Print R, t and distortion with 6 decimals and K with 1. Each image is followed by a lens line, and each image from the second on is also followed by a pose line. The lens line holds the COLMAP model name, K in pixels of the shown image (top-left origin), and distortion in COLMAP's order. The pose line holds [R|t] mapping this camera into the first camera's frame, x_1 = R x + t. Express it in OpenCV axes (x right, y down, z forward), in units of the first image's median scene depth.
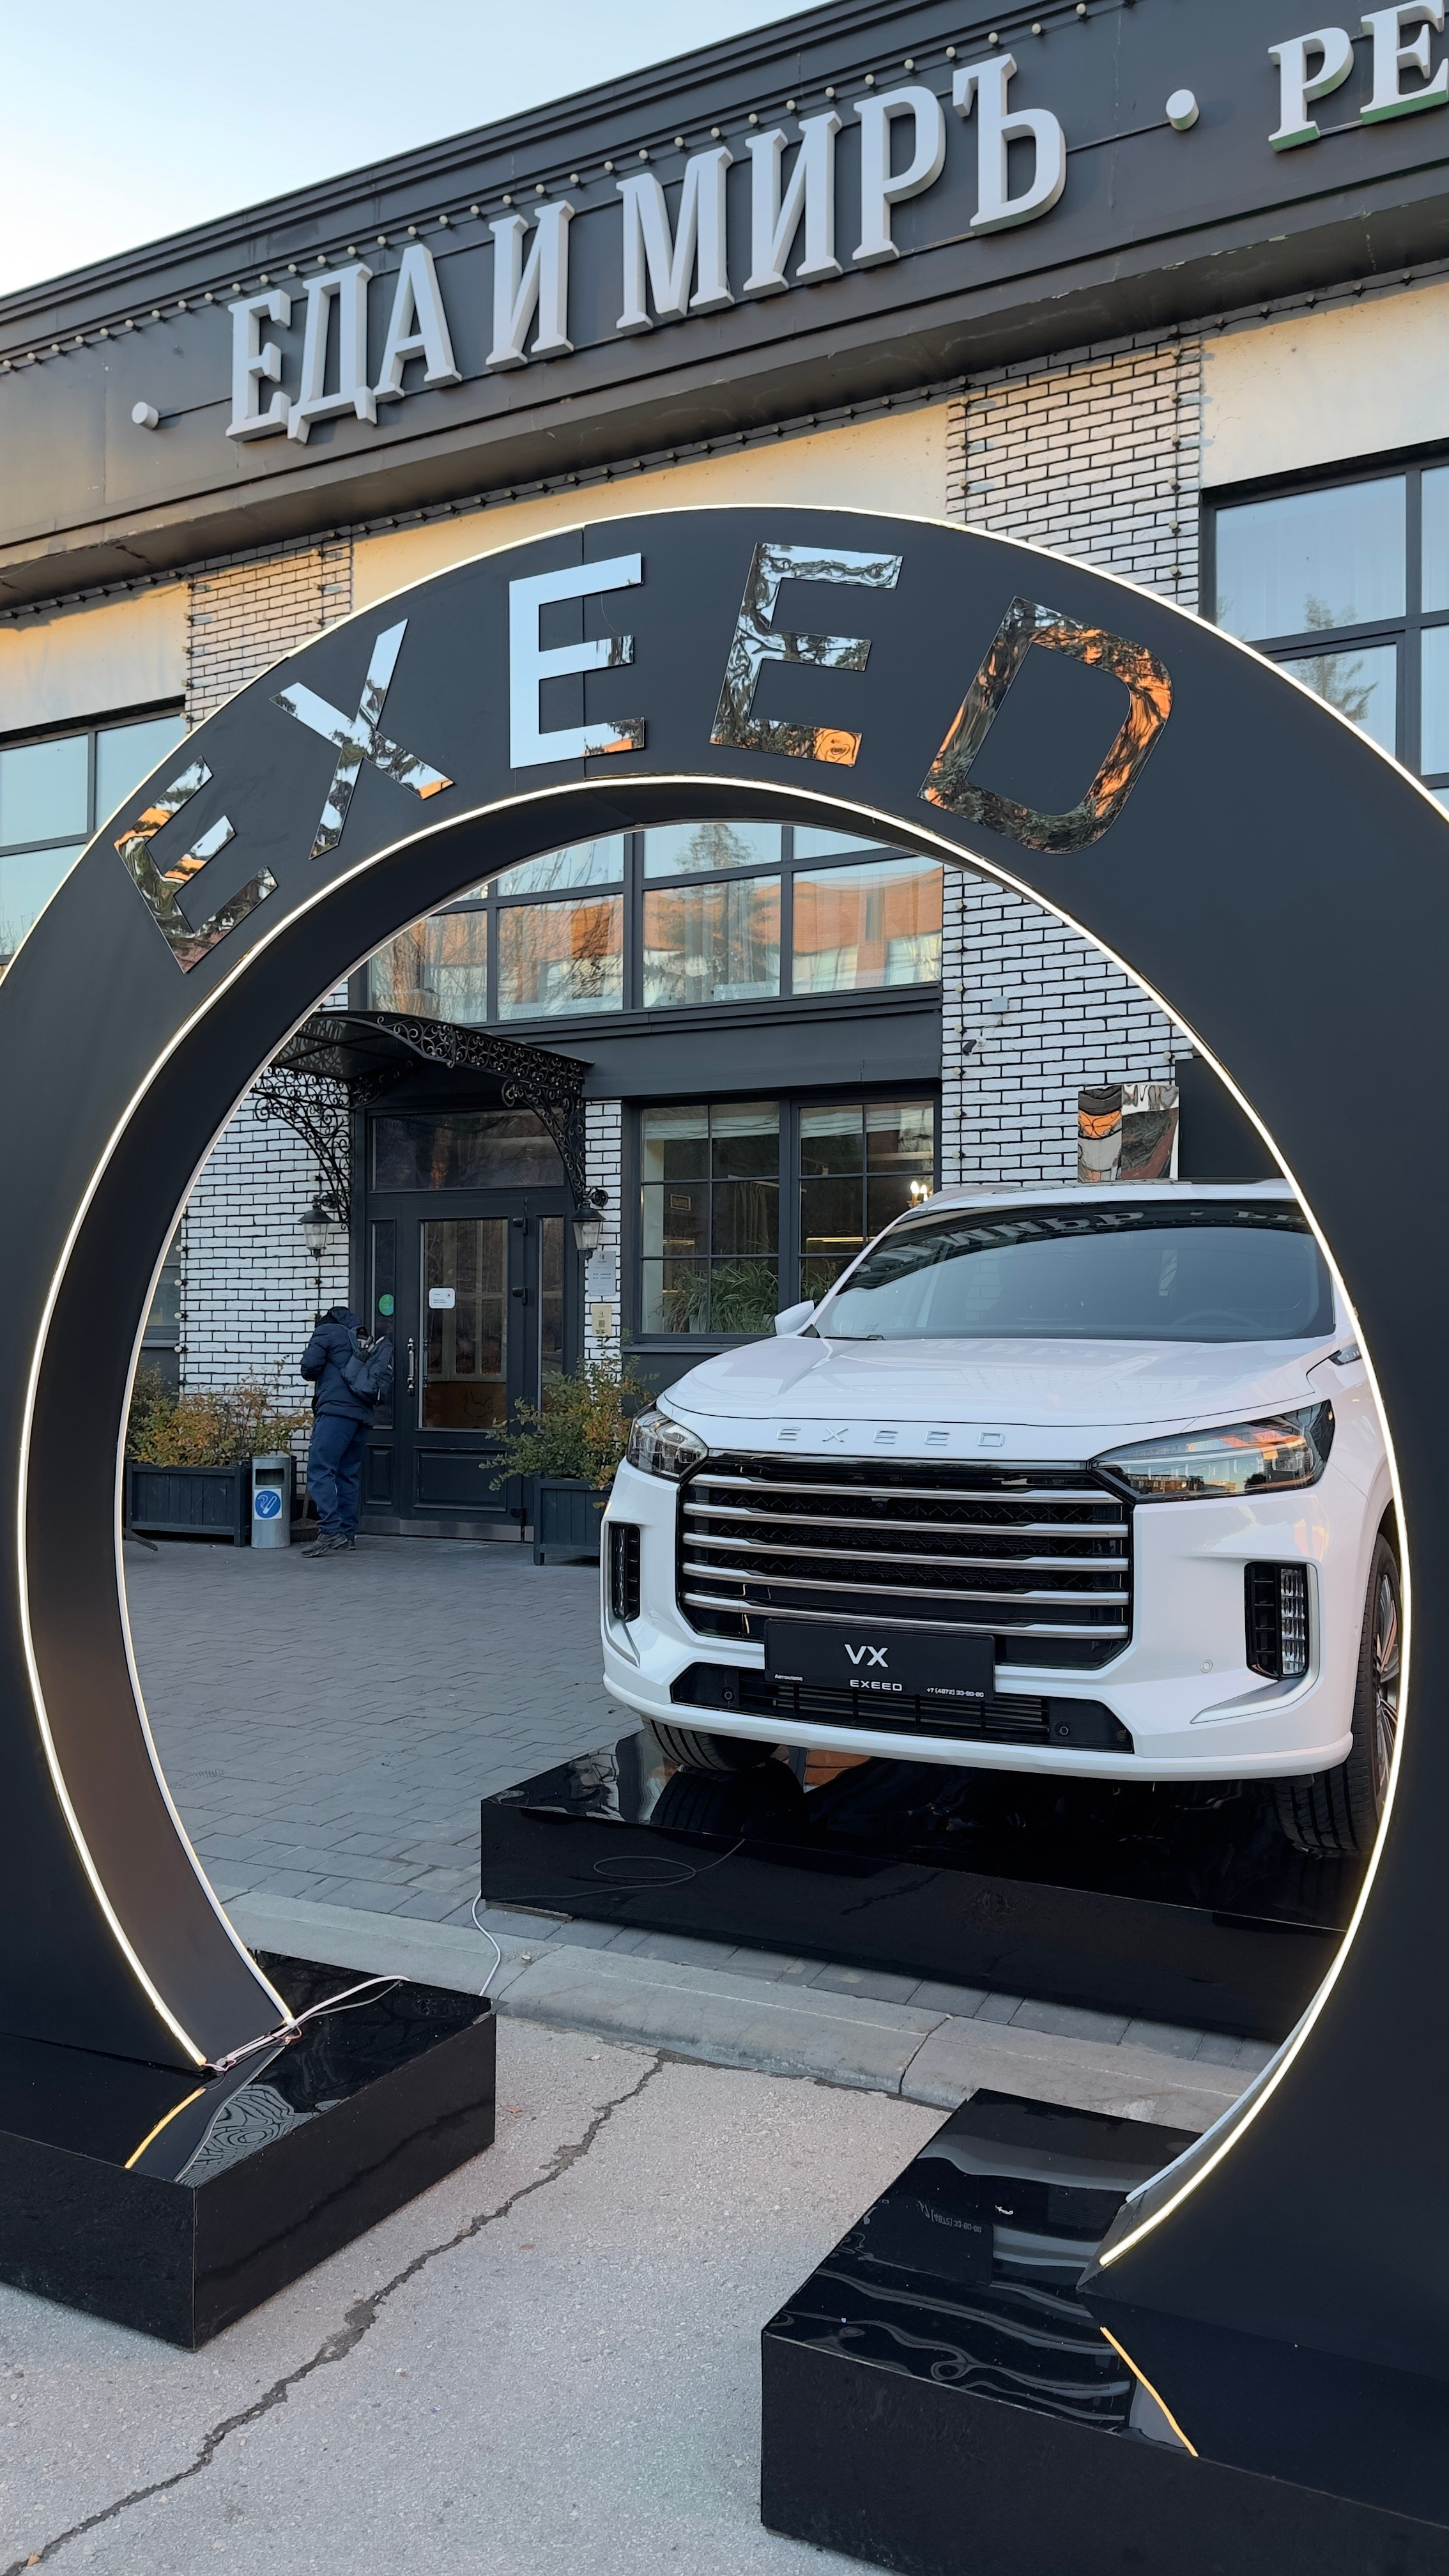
lens RADIAL K [[1801.5, 0, 726.4], [0, 1801.5, 1297.4], [0, 0, 1]] dist [0.161292, -0.267817]
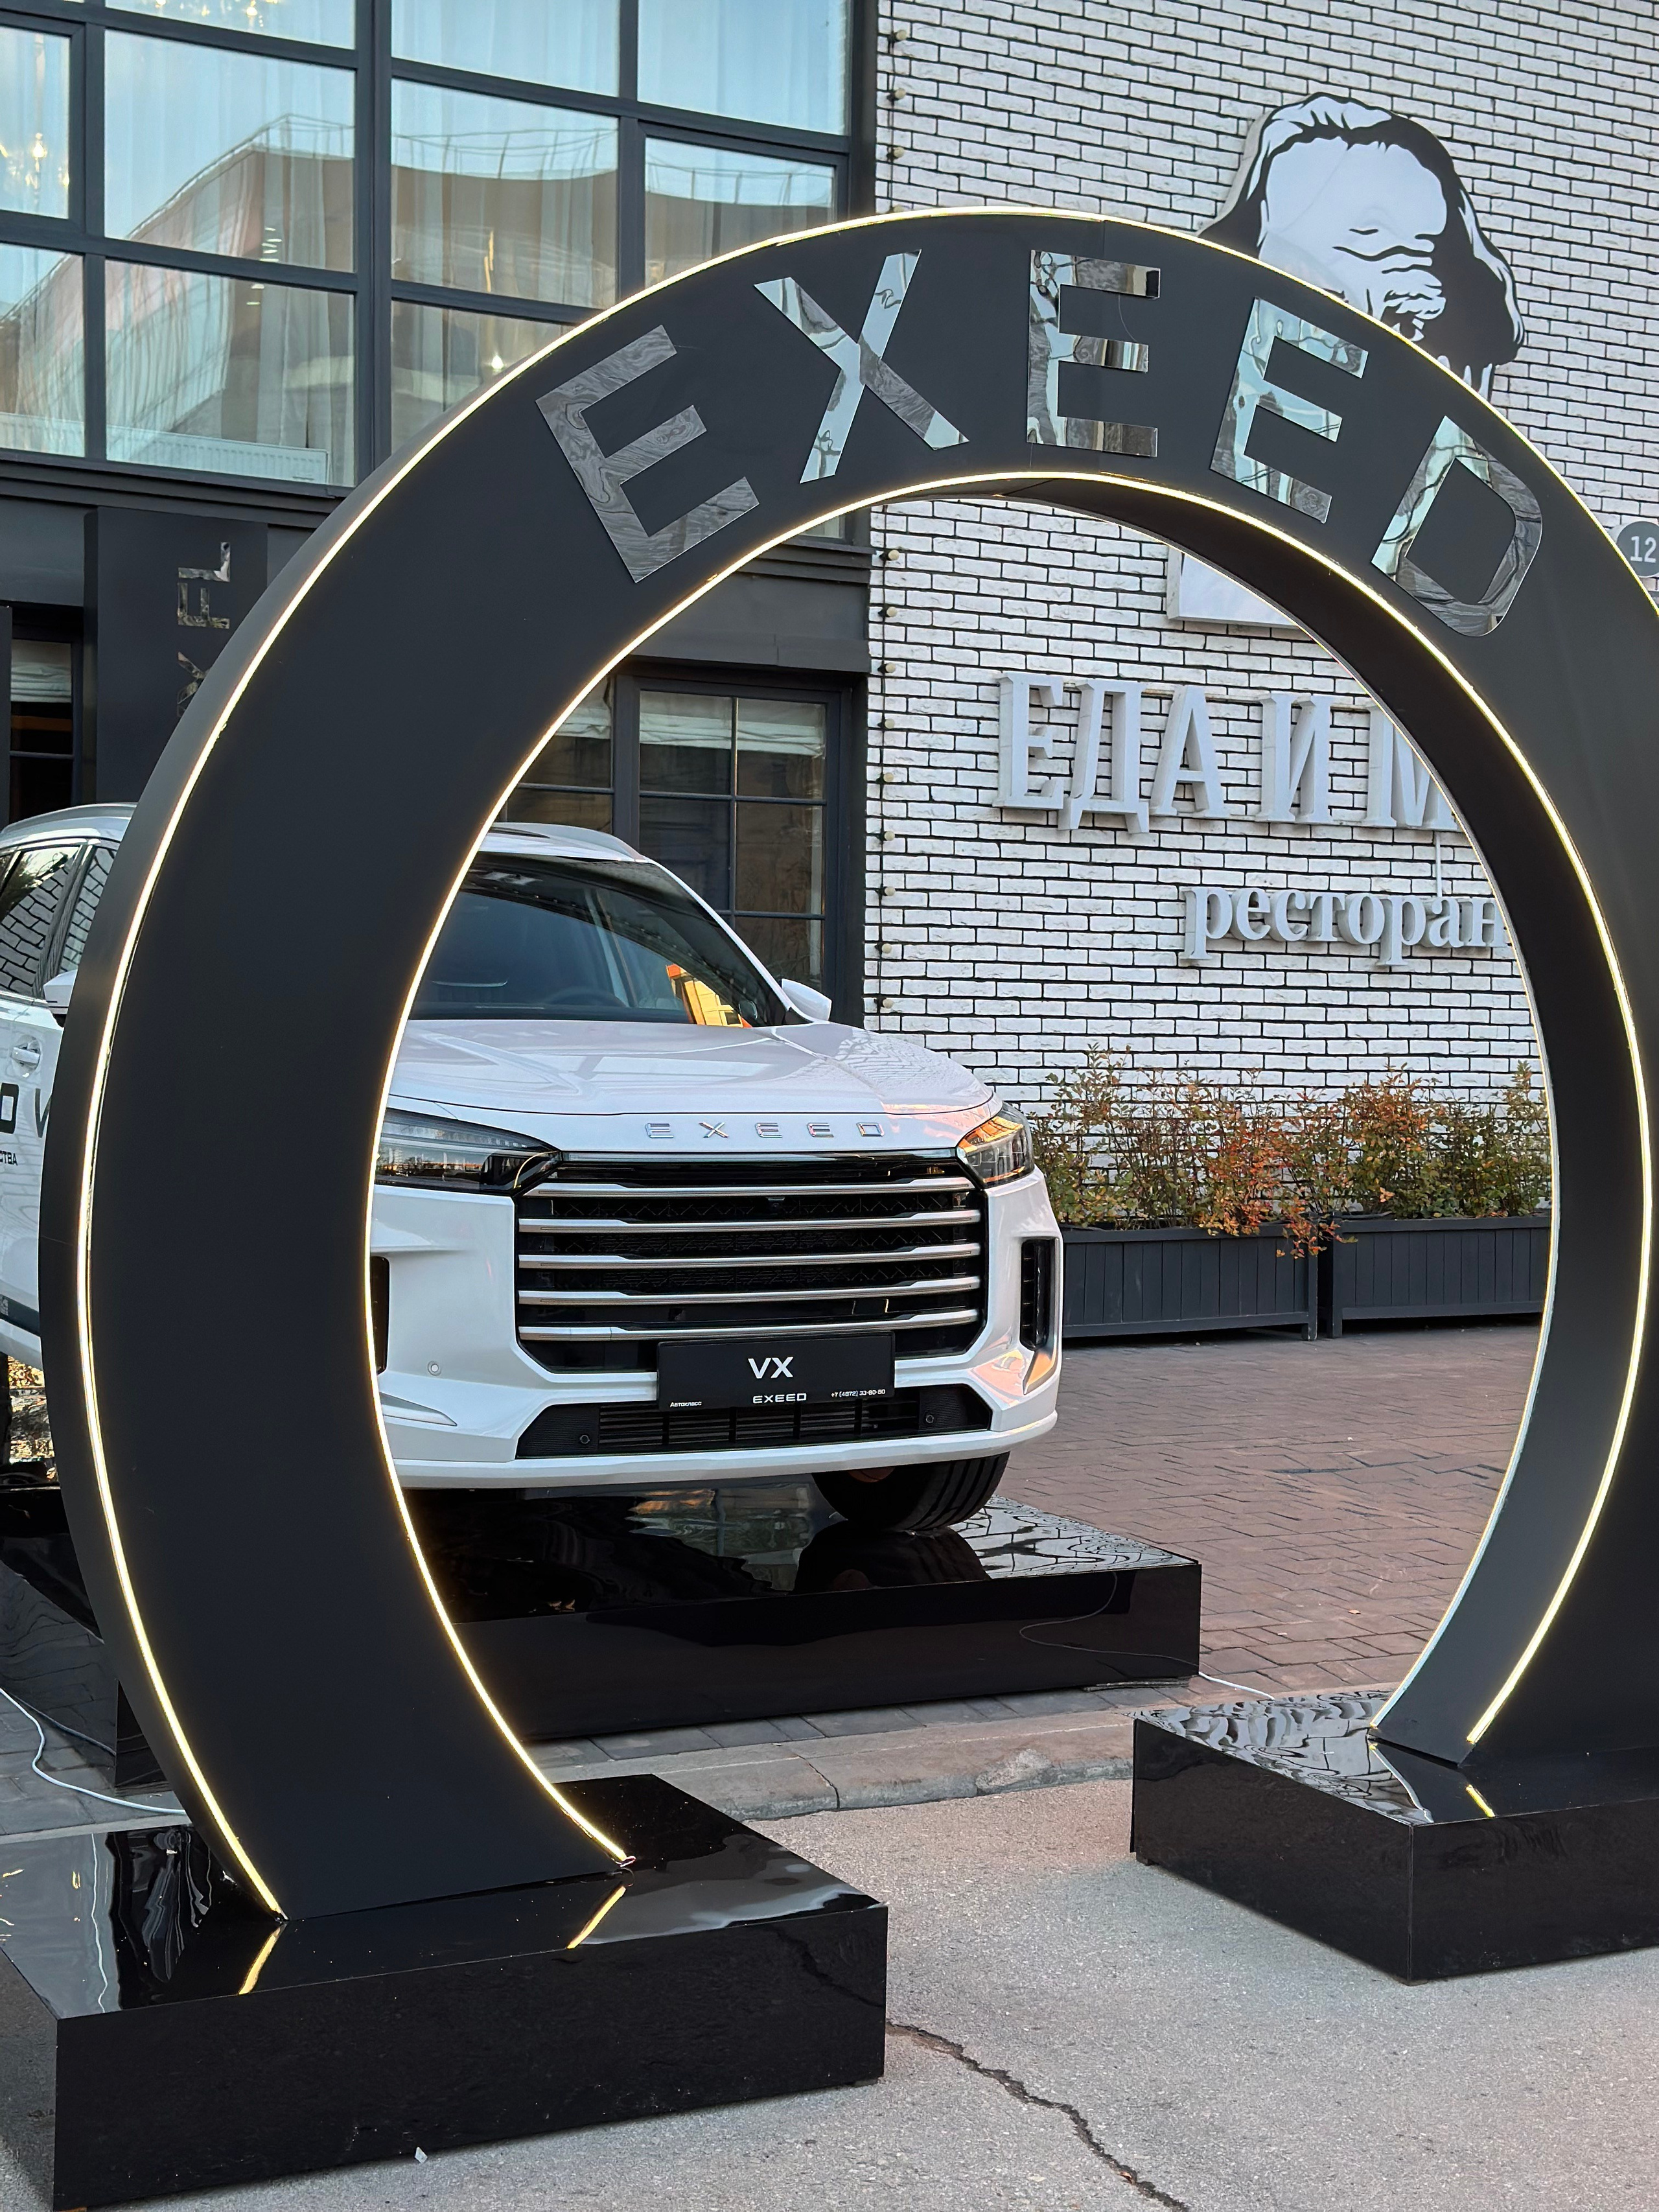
lens RADIAL K [[3088.5, 0, 857.8], [0, 3088.5, 1115.9], [0, 0, 1]] dist [0.151392, -0.007117]
pose [[0.575346, -0.017557, 0.817722, -0.438257], [-0.029348, 0.998683, 0.042092, 0.001233], [-0.817384, -0.048216, 0.574072, 0.027334]]
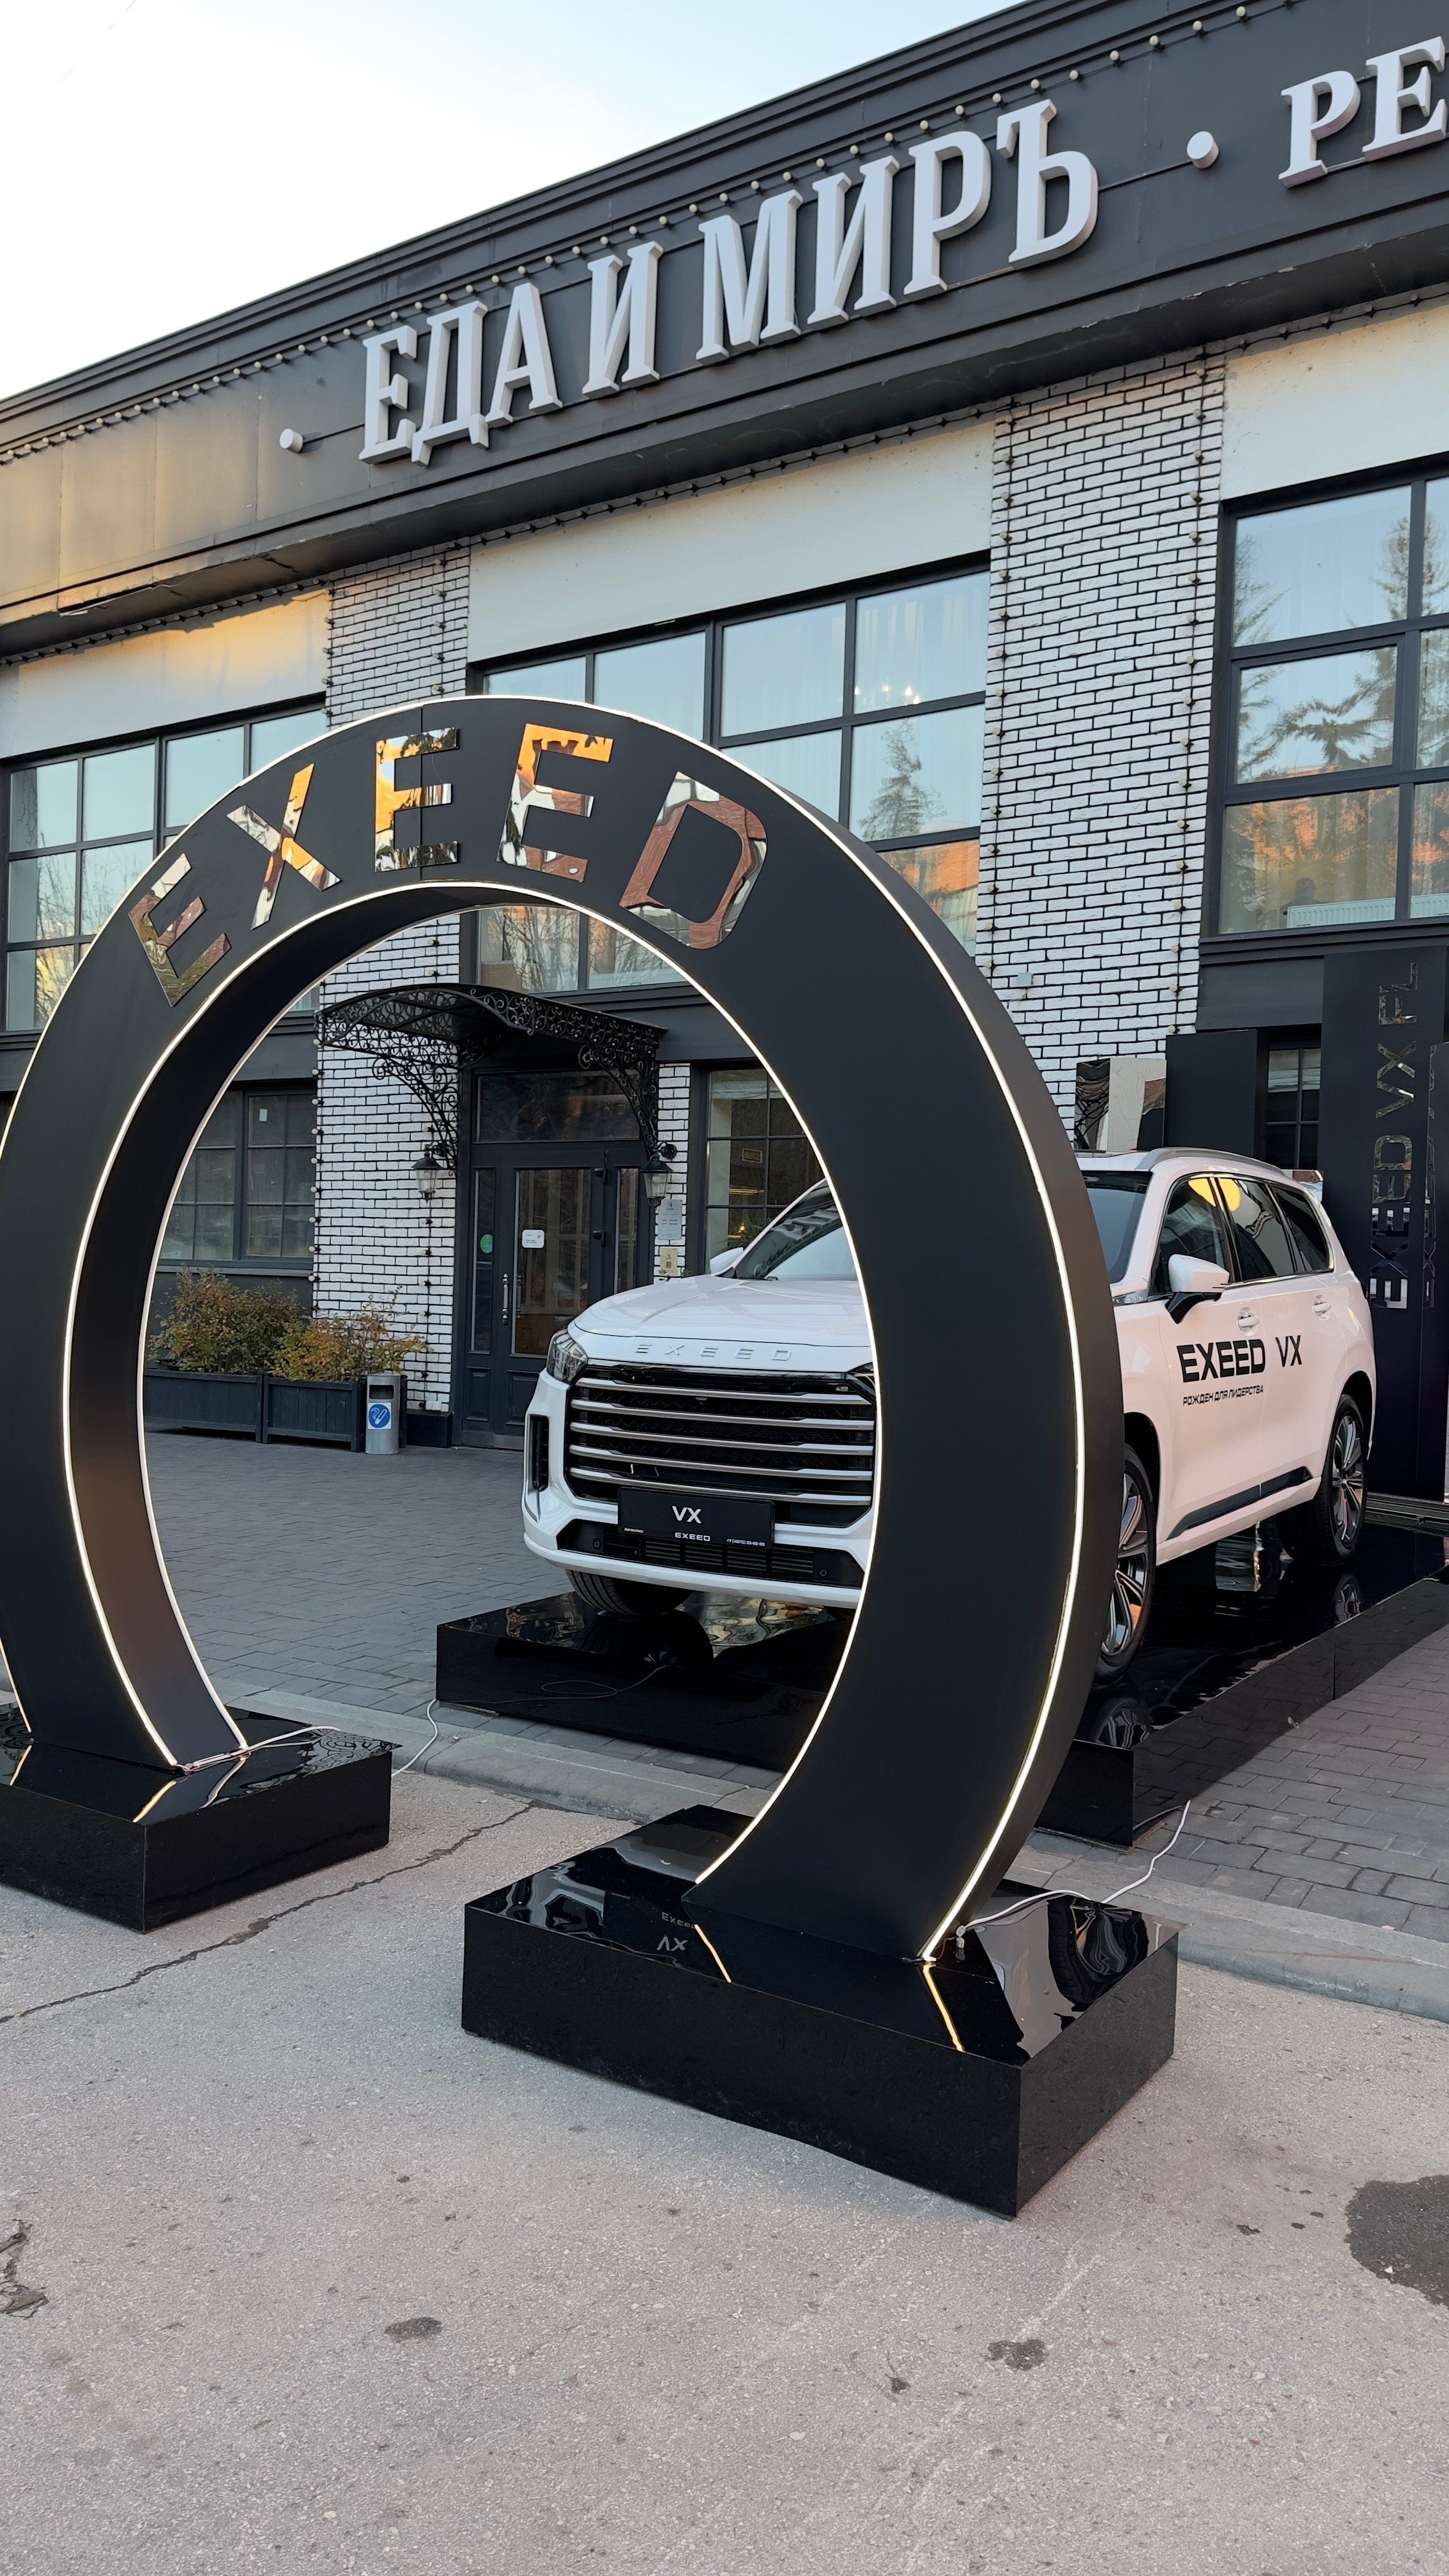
lens RADIAL K [[1799.9, 0, 689.8], [0, 1799.9, 1299.8], [0, 0, 1]] dist [0.163360, -0.279109]
pose [[0.992440, 0.025303, -0.120093, 0.087488], [-0.021412, 0.999207, 0.033579, -0.001643], [0.120848, -0.030754, 0.992195, -0.114785]]
